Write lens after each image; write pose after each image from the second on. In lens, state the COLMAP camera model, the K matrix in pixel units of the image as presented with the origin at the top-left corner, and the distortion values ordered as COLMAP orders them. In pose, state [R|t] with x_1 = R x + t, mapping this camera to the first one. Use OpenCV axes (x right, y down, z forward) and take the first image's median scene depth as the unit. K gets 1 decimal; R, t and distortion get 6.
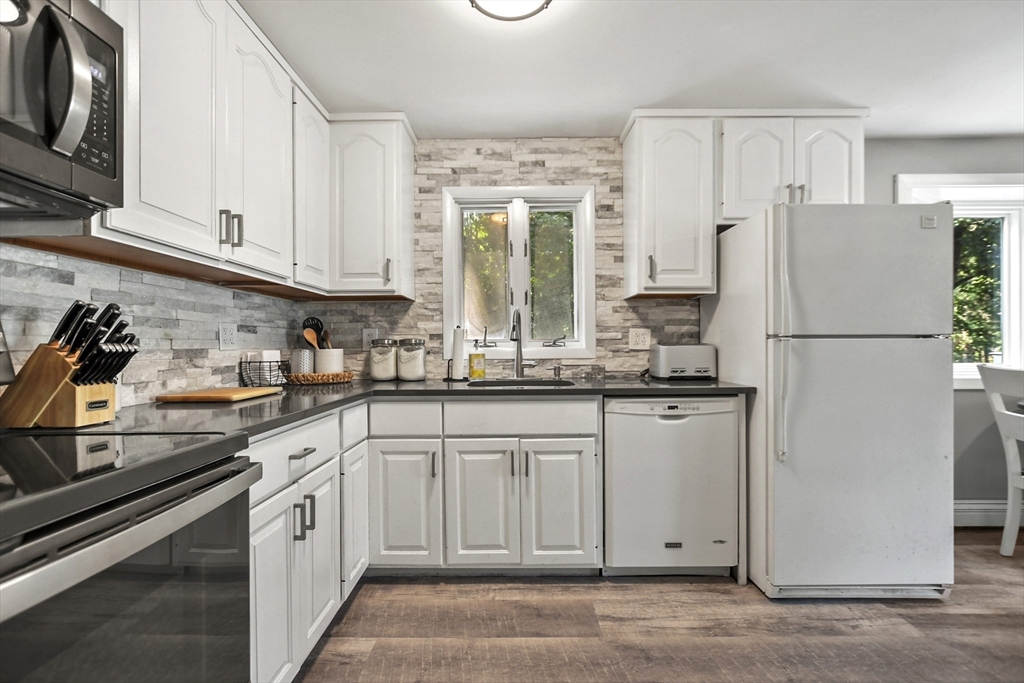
lens RADIAL K [[450.0, 0, 514.3], [0, 450.0, 346.3], [0, 0, 1]] dist [-0.009010, 0.003828]
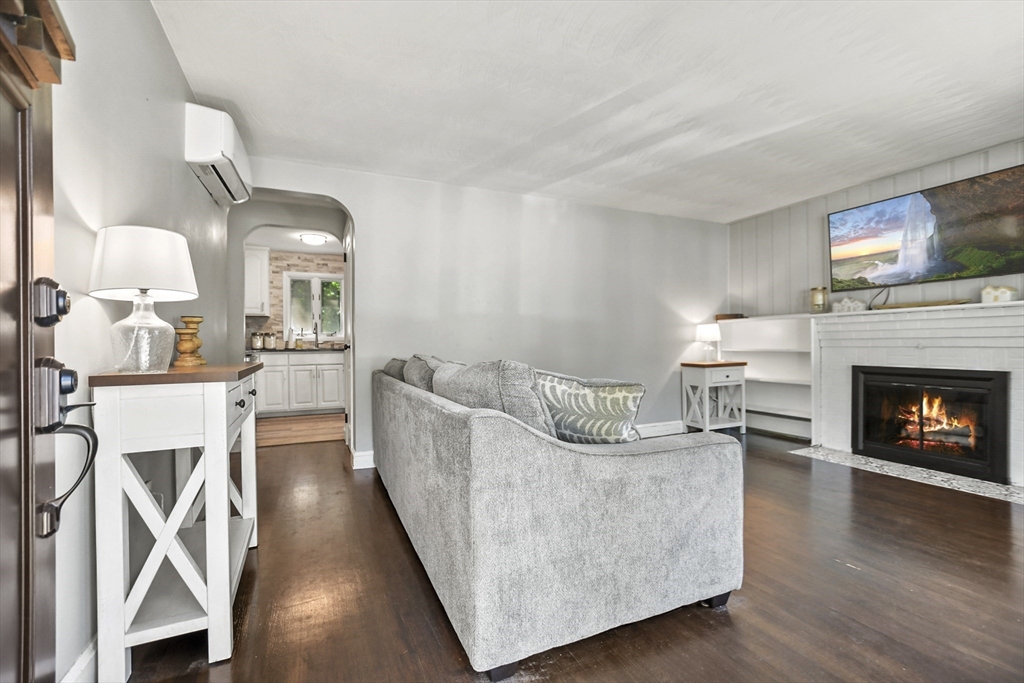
lens RADIAL K [[450.0, 0, 508.7], [0, 450.0, 344.2], [0, 0, 1]] dist [-0.009010, 0.003828]
pose [[0.919299, -0.000972, 0.393559, 0.009826], [0.003067, 0.999984, -0.004696, 0.068710], [-0.393548, 0.005524, 0.919288, -1.963616]]
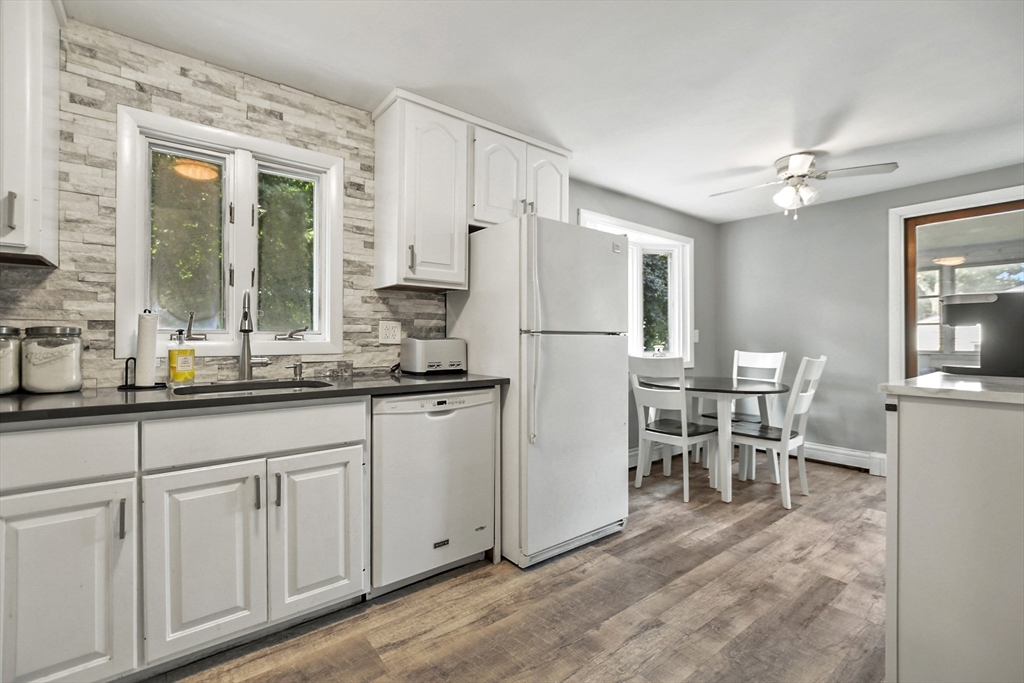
lens RADIAL K [[450.0, 0, 503.8], [0, 450.0, 336.0], [0, 0, 1]] dist [-0.009010, 0.003828]
pose [[0.788210, 0.011085, 0.615307, -0.126296], [-0.004210, 0.999911, -0.012620, 0.002235], [-0.615392, 0.007357, 0.788187, 0.123651]]
